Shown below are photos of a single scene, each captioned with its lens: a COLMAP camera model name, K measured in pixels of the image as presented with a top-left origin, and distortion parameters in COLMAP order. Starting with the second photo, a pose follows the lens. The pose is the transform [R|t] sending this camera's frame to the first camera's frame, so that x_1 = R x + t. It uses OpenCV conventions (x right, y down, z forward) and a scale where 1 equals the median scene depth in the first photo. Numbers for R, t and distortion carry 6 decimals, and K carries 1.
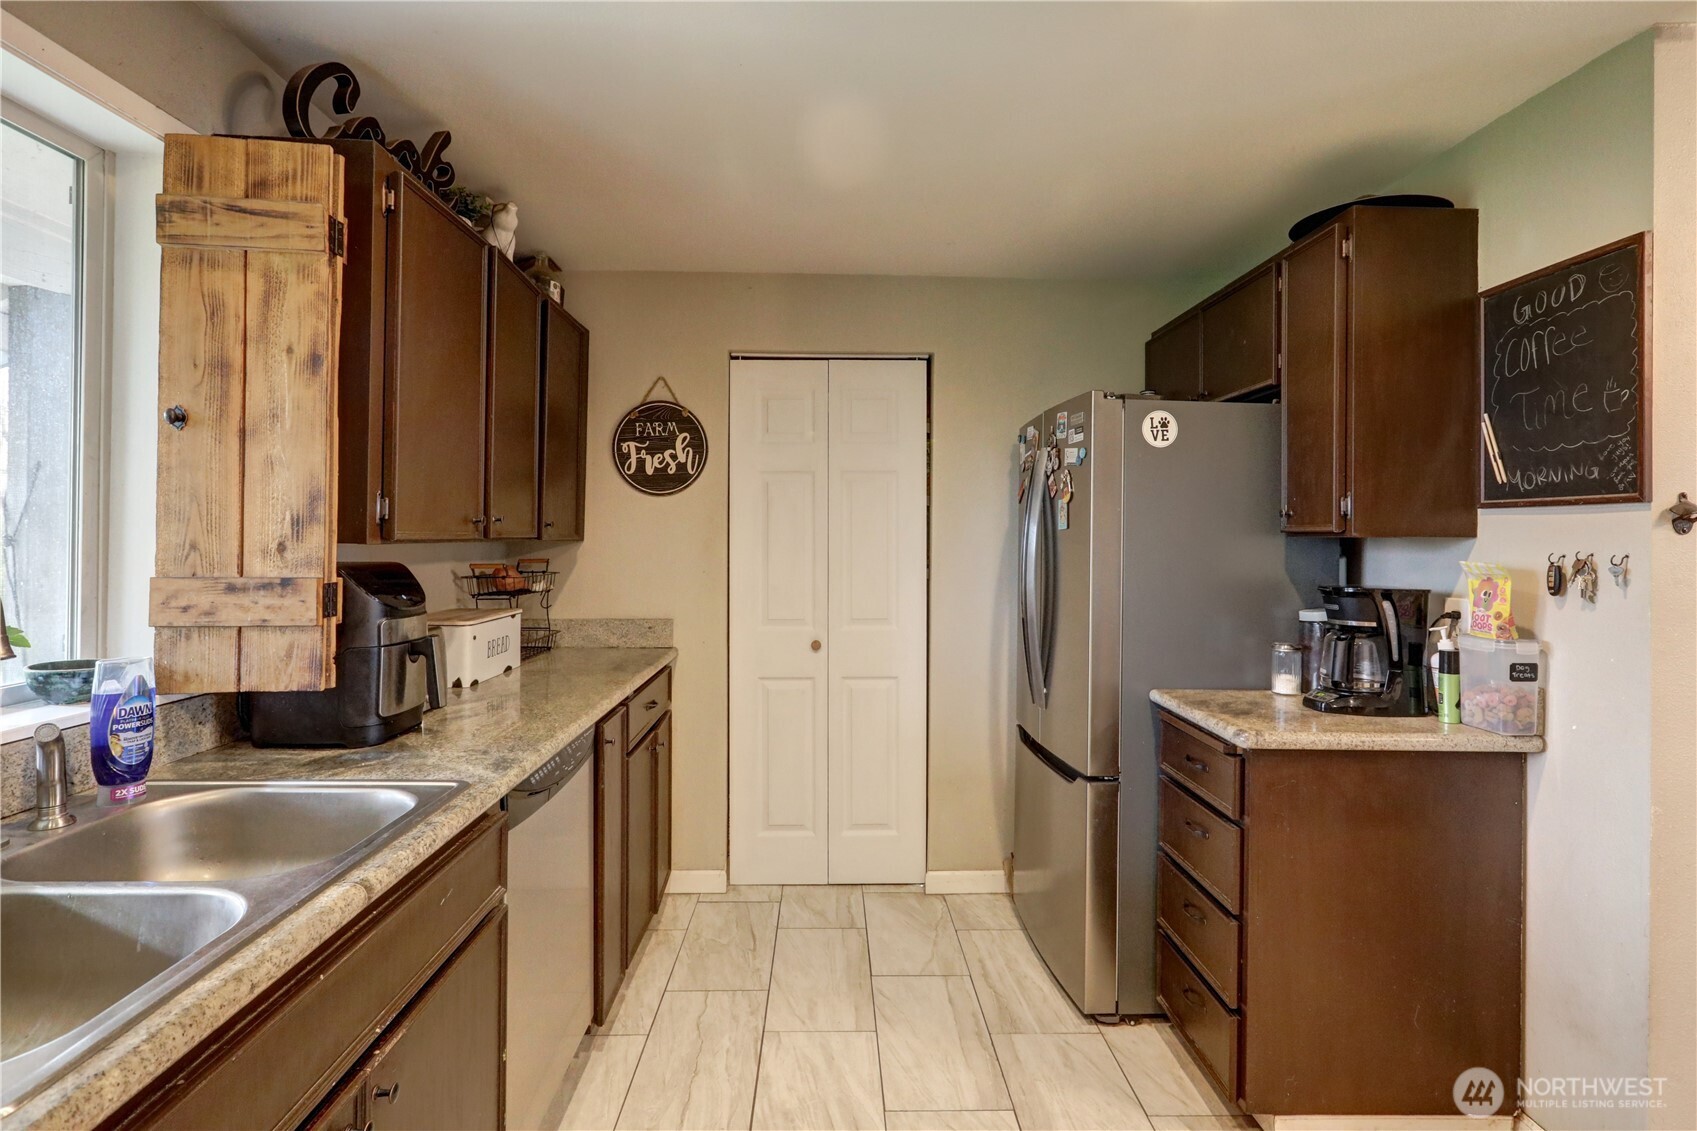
lens RADIAL K [[840.9, 0, 849.8], [0, 840.9, 533.8], [0, 0, 1]] dist [0.000687, 0.000599]
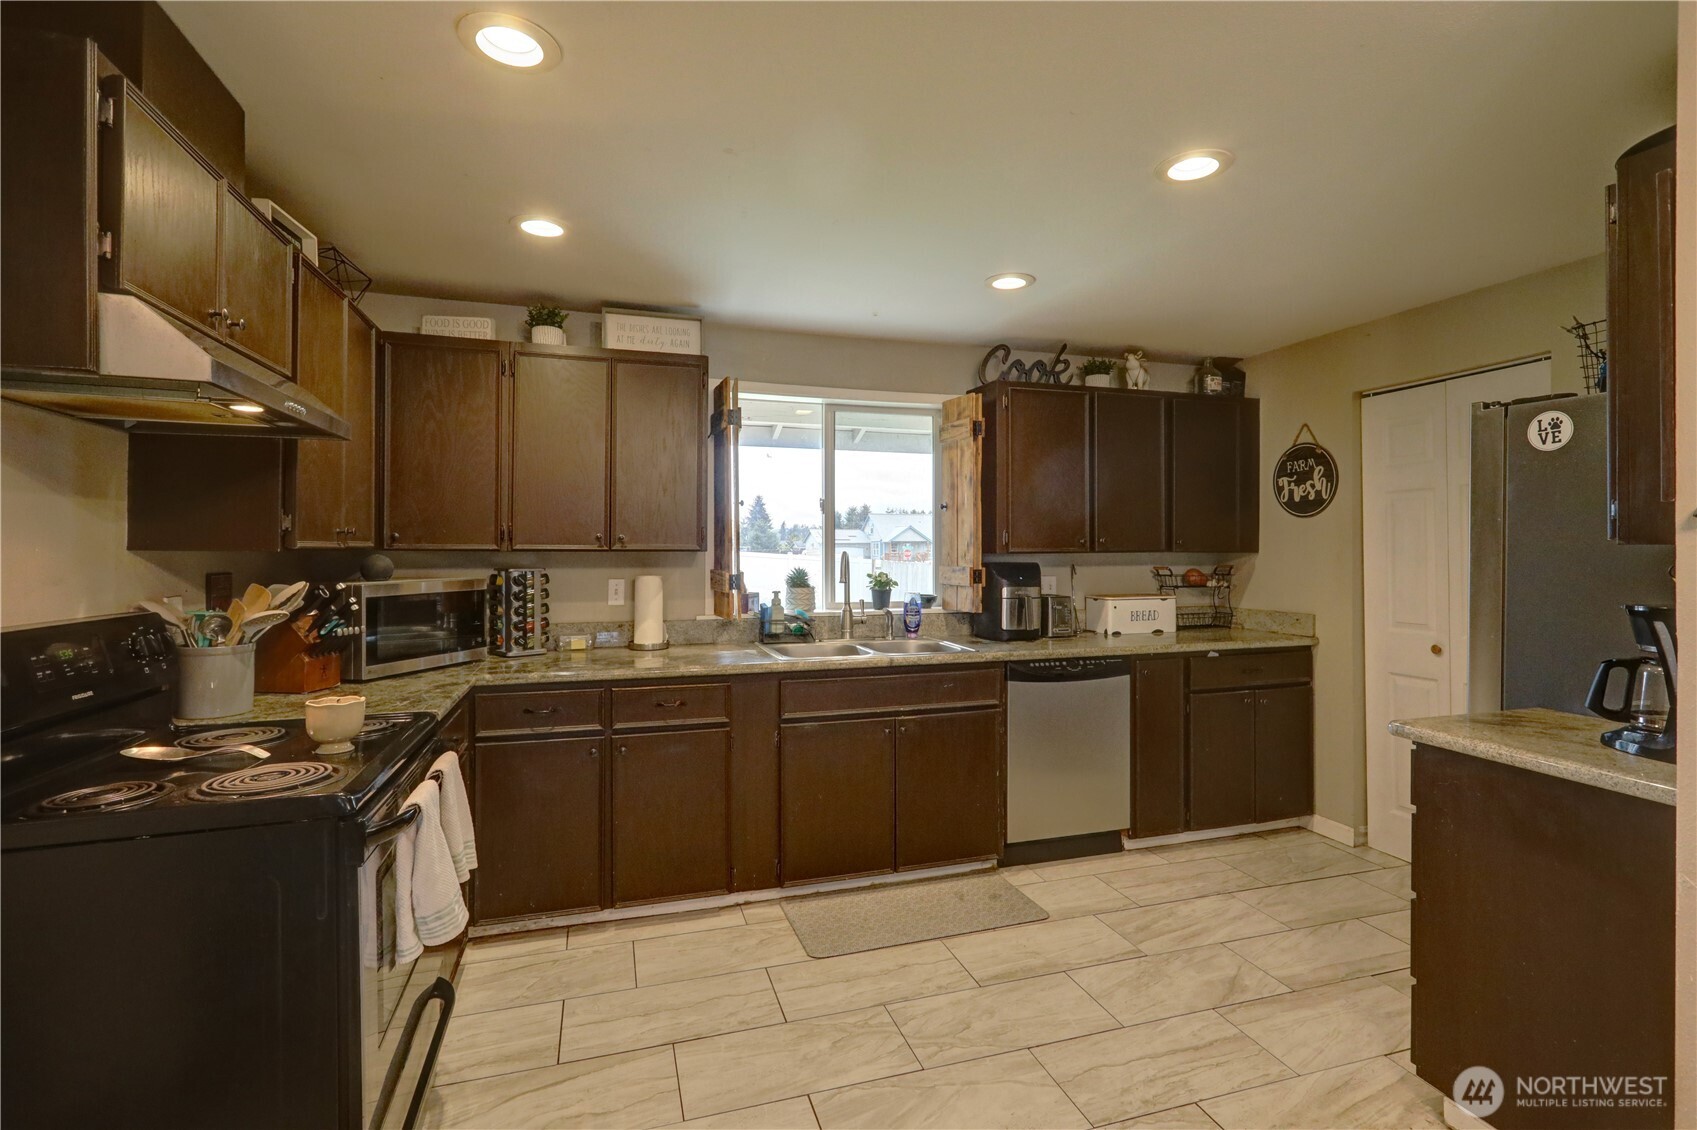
lens RADIAL K [[792.6, 0, 847.2], [0, 792.6, 543.9], [0, 0, 1]] dist [-0.001118, -0.000083]
pose [[0.267032, -0.013321, -0.963596, 0.750953], [0.007584, 0.999903, -0.011721, 0.003920], [0.963658, -0.004178, 0.267107, 0.008796]]
